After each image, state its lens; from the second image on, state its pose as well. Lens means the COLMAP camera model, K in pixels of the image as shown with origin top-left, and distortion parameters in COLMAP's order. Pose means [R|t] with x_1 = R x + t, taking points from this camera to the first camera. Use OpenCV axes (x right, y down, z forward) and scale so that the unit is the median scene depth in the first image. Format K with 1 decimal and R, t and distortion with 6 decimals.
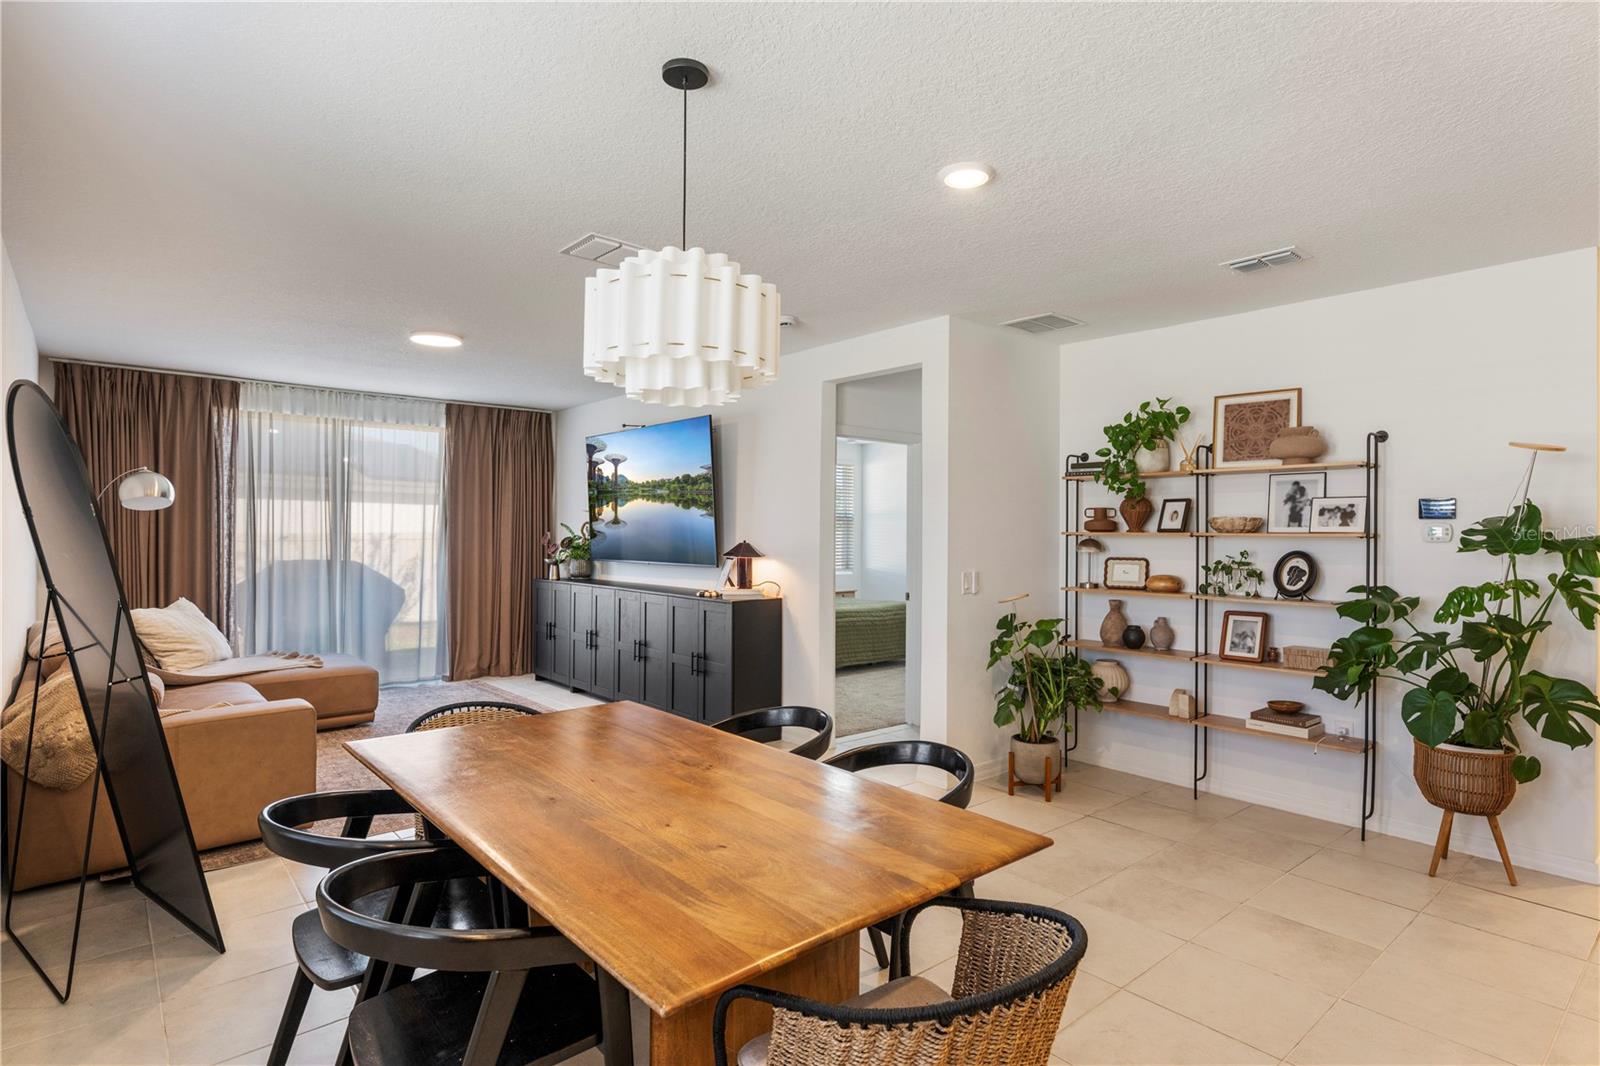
lens RADIAL K [[822.7, 0, 800.0], [0, 822.7, 533.0], [0, 0, 1]] dist [-0.000837, 0.000059]
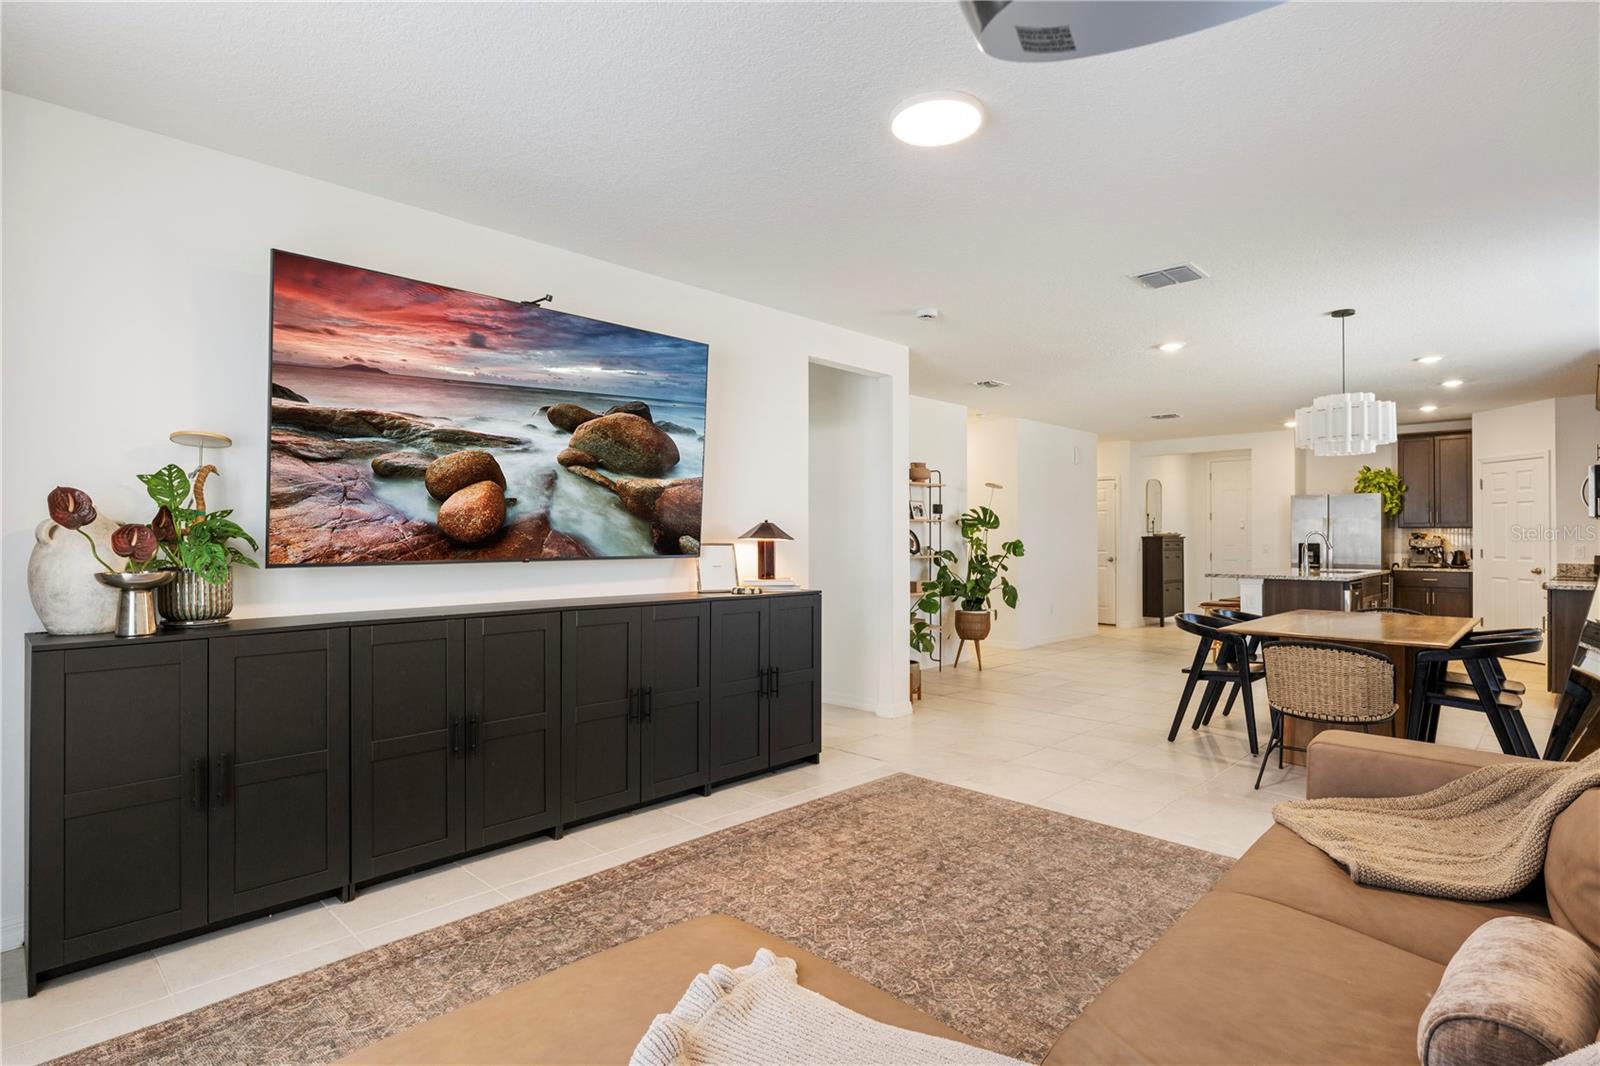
lens RADIAL K [[802.6, 0, 797.6], [0, 802.6, 530.0], [0, 0, 1]] dist [-0.001281, -0.000707]
pose [[-0.083447, 0.004020, 0.996504, -1.161284], [-0.000179, 0.999992, -0.004049, 0.030325], [-0.996512, -0.000516, -0.083446, 1.388344]]
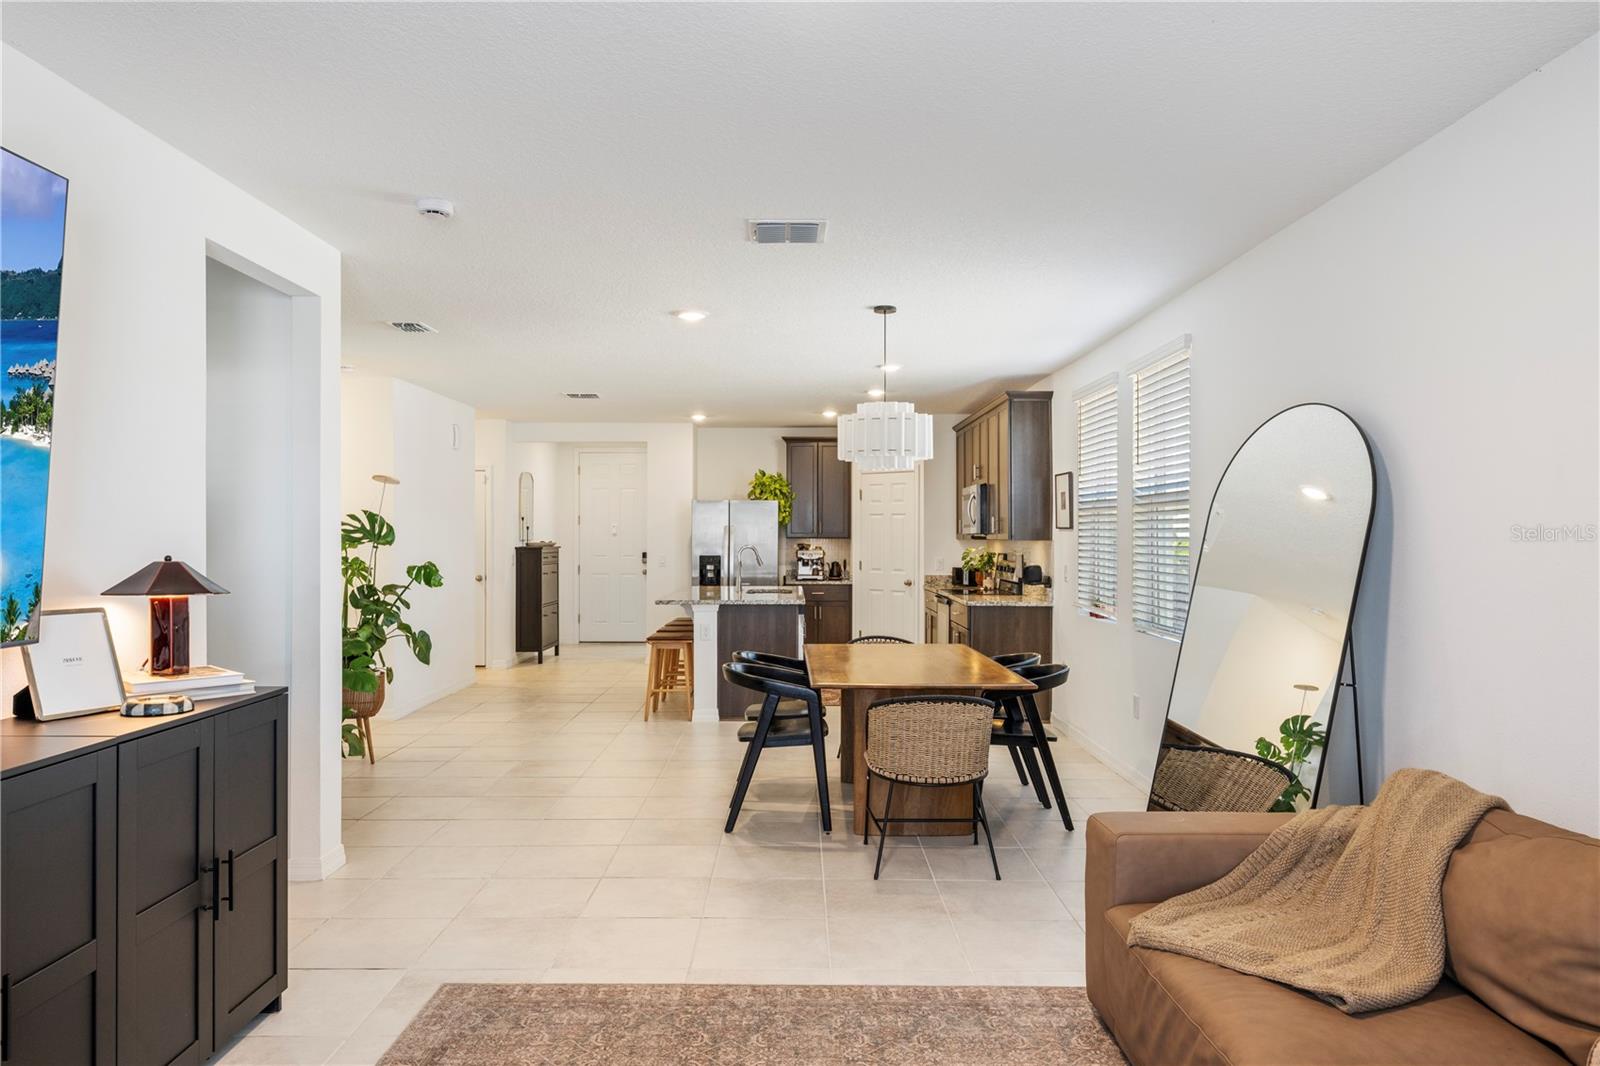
lens RADIAL K [[1057.7, 0, 794.2], [0, 1057.7, 534.2], [0, 0, 1]] dist [-0.000620, 0.000532]
pose [[-0.758424, -0.006737, 0.651726, -0.865459], [-0.005454, 0.999977, 0.003990, -0.006813], [-0.651738, -0.000529, -0.758444, 1.602753]]
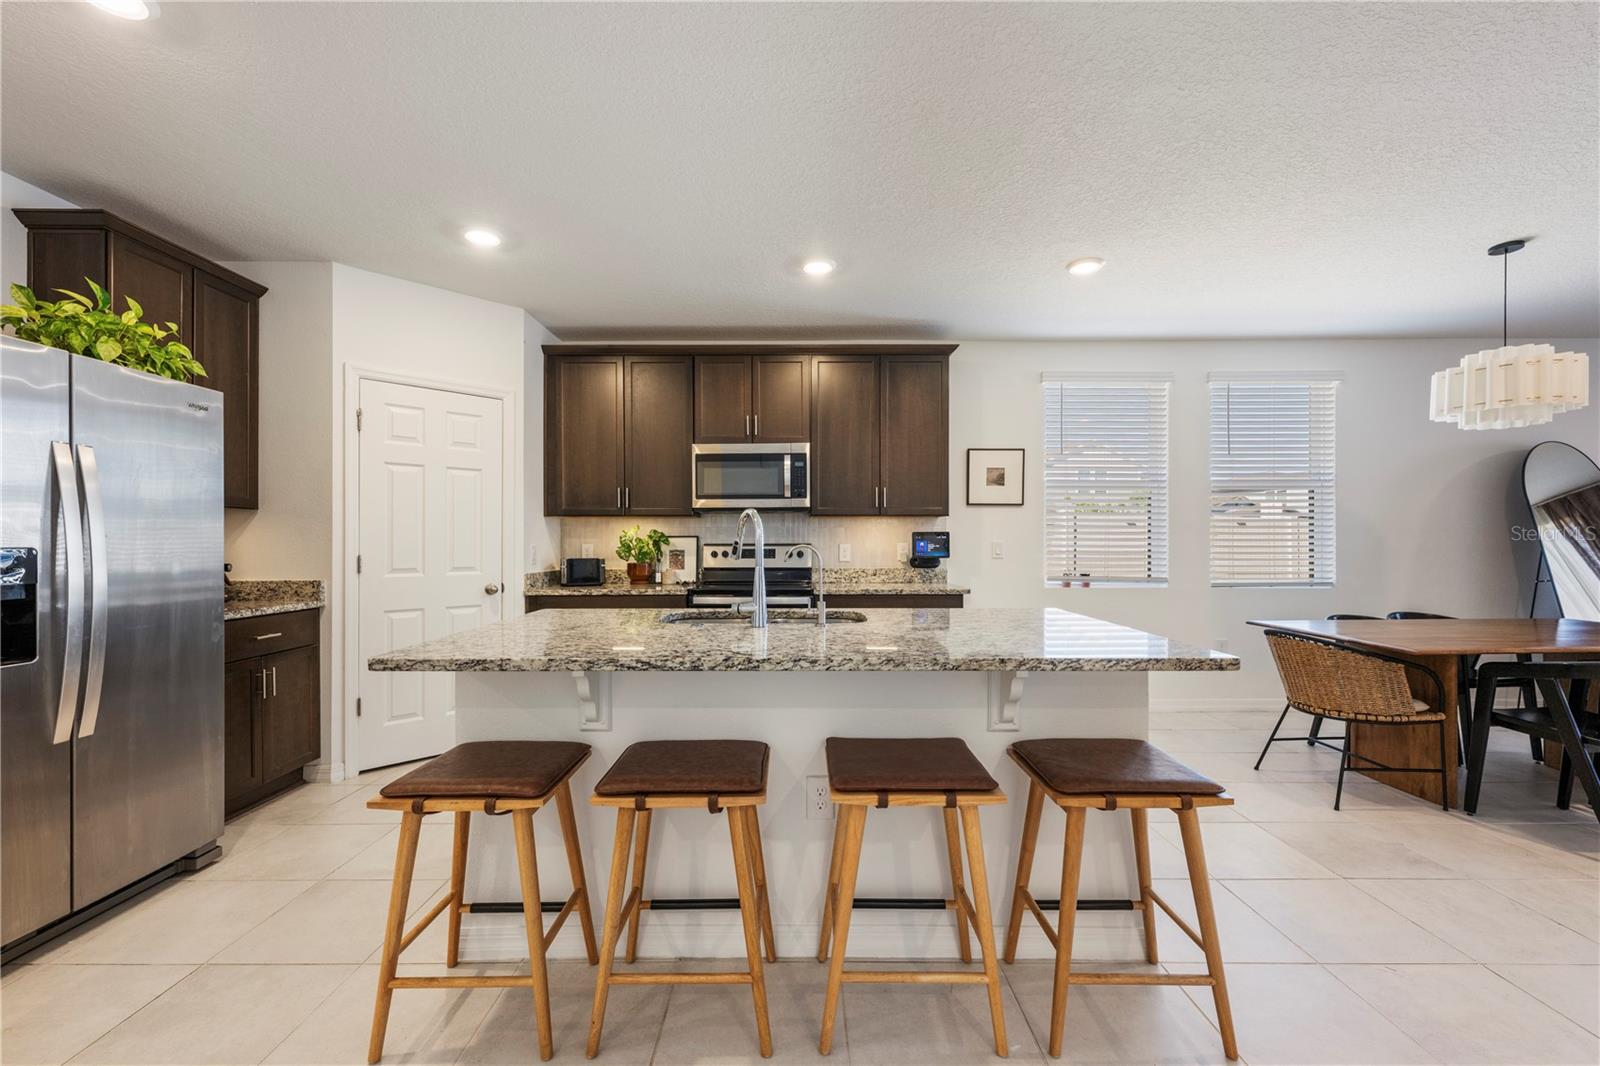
lens RADIAL K [[637.0, 0, 794.0], [0, 637.0, 542.8], [0, 0, 1]] dist [0.000671, -0.000254]
pose [[-0.655705, -0.001684, -0.755016, 1.010701], [-0.003214, 0.999995, 0.000561, 0.053435], [0.755011, 0.002795, -0.655707, 0.373903]]
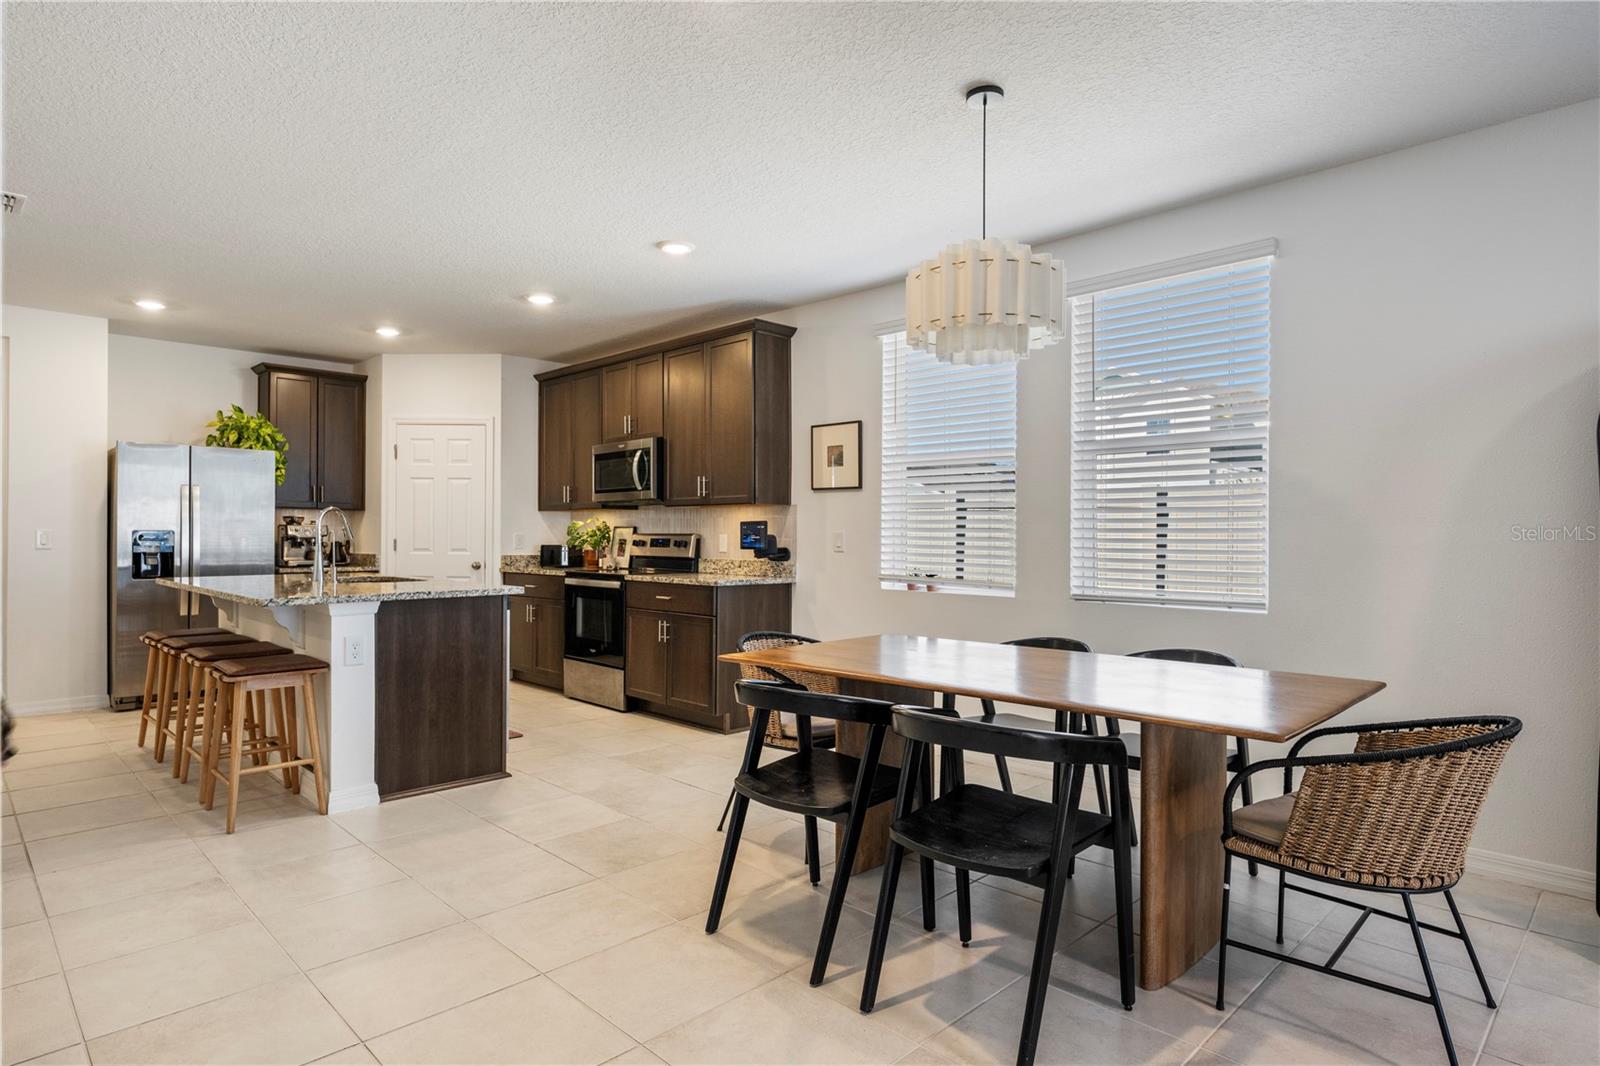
lens RADIAL K [[870.7, 0, 796.7], [0, 870.7, 535.1], [0, 0, 1]] dist [-0.000699, 0.000369]
pose [[-0.997271, -0.009994, -0.073155, 0.116070], [-0.010057, 0.999949, 0.000492, 0.055082], [0.073146, 0.001226, -0.997320, 1.176261]]
